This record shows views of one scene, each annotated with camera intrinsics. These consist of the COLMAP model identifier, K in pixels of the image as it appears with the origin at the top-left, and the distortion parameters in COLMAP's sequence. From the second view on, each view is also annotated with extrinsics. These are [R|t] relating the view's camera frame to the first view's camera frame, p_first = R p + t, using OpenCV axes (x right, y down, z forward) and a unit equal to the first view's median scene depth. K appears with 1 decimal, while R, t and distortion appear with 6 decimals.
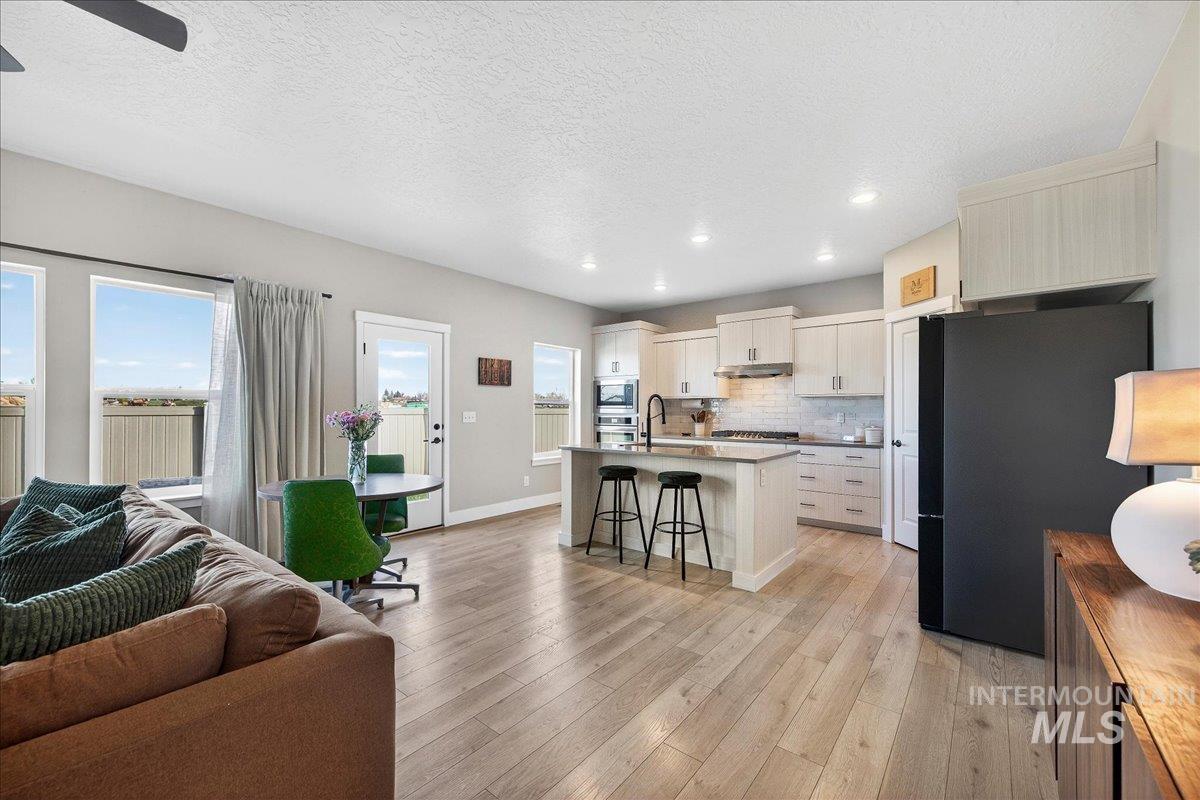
lens RADIAL K [[475.6, 0, 600.0], [0, 475.6, 407.8], [0, 0, 1]] dist [-0.000023, -0.000039]
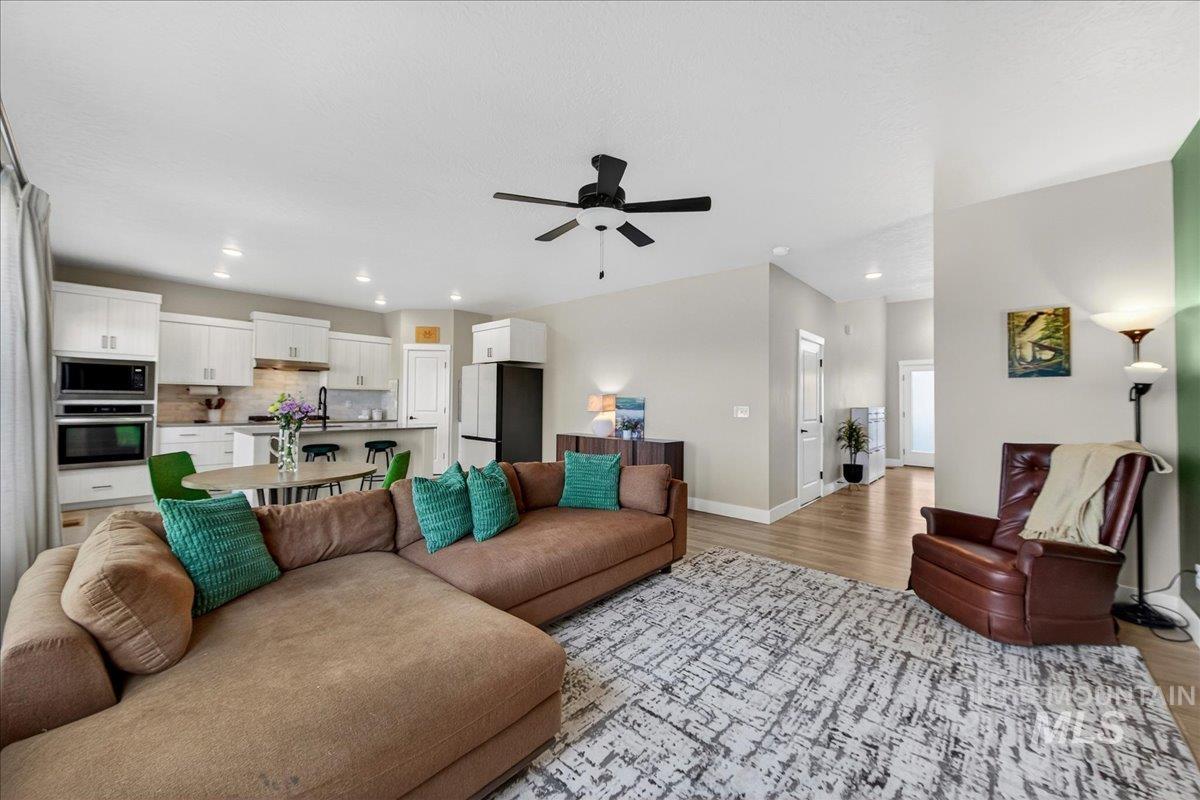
lens RADIAL K [[470.6, 0, 604.7], [0, 470.6, 389.1], [0, 0, 1]] dist [-0.000629, -0.000043]
pose [[0.050192, 0.024197, 0.998446, -0.884969], [-0.017742, 0.999570, -0.023332, -0.003900], [-0.998582, -0.016543, 0.050599, 0.150140]]
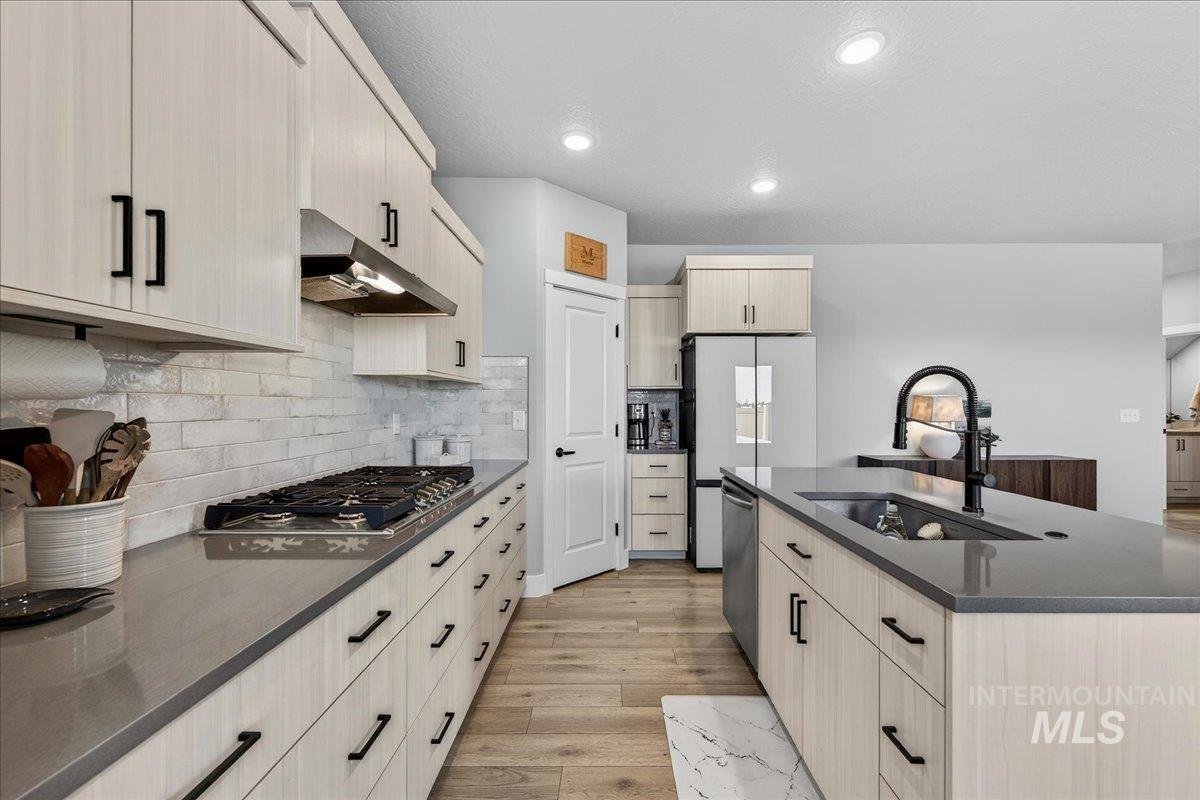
lens RADIAL K [[499.6, 0, 611.0], [0, 499.6, 403.3], [0, 0, 1]] dist [-0.000282, -0.000001]
pose [[-0.640236, 0.001021, 0.768178, -0.015892], [-0.004998, 0.999972, -0.005494, 0.002055], [-0.768162, -0.007357, -0.640213, 1.153908]]
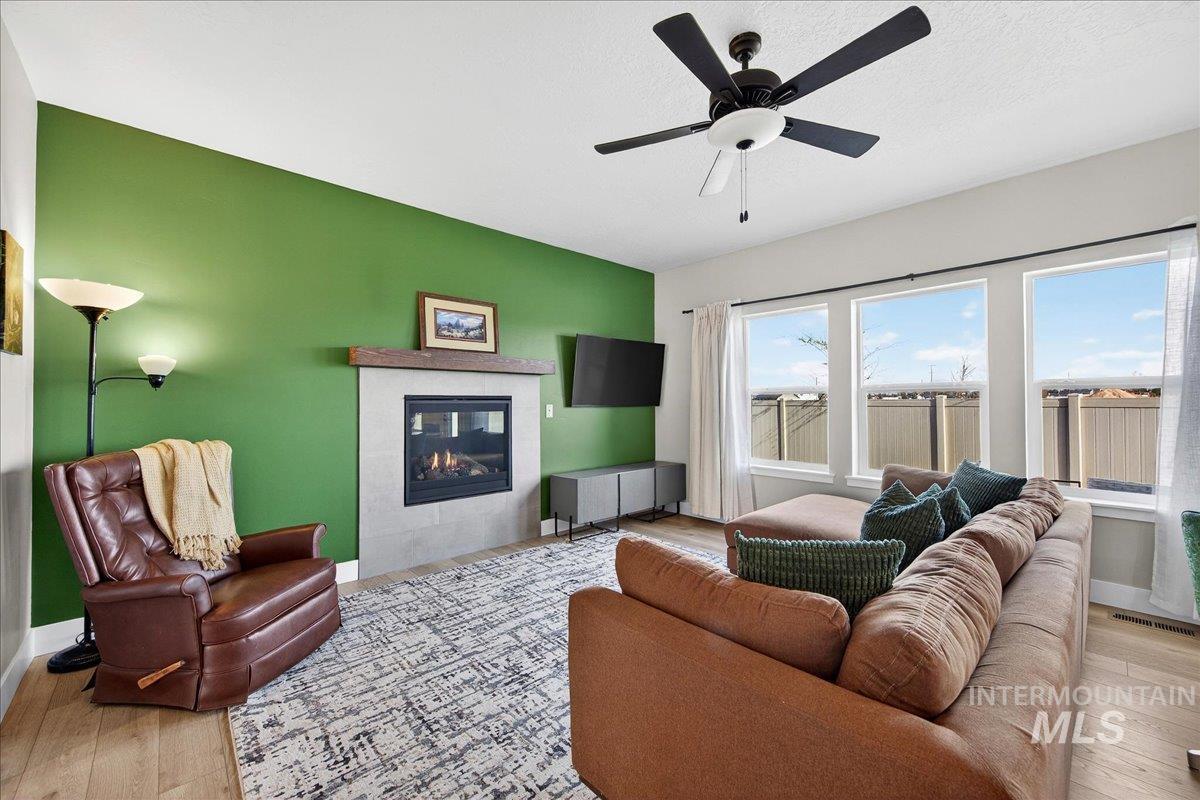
lens RADIAL K [[470.6, 0, 604.7], [0, 470.6, 389.1], [0, 0, 1]] dist [-0.000629, -0.000043]
pose [[-0.148463, -0.032122, -0.988396, 0.041466], [0.009530, 0.999379, -0.033910, 0.001051], [0.988872, -0.014454, -0.148065, 0.127719]]
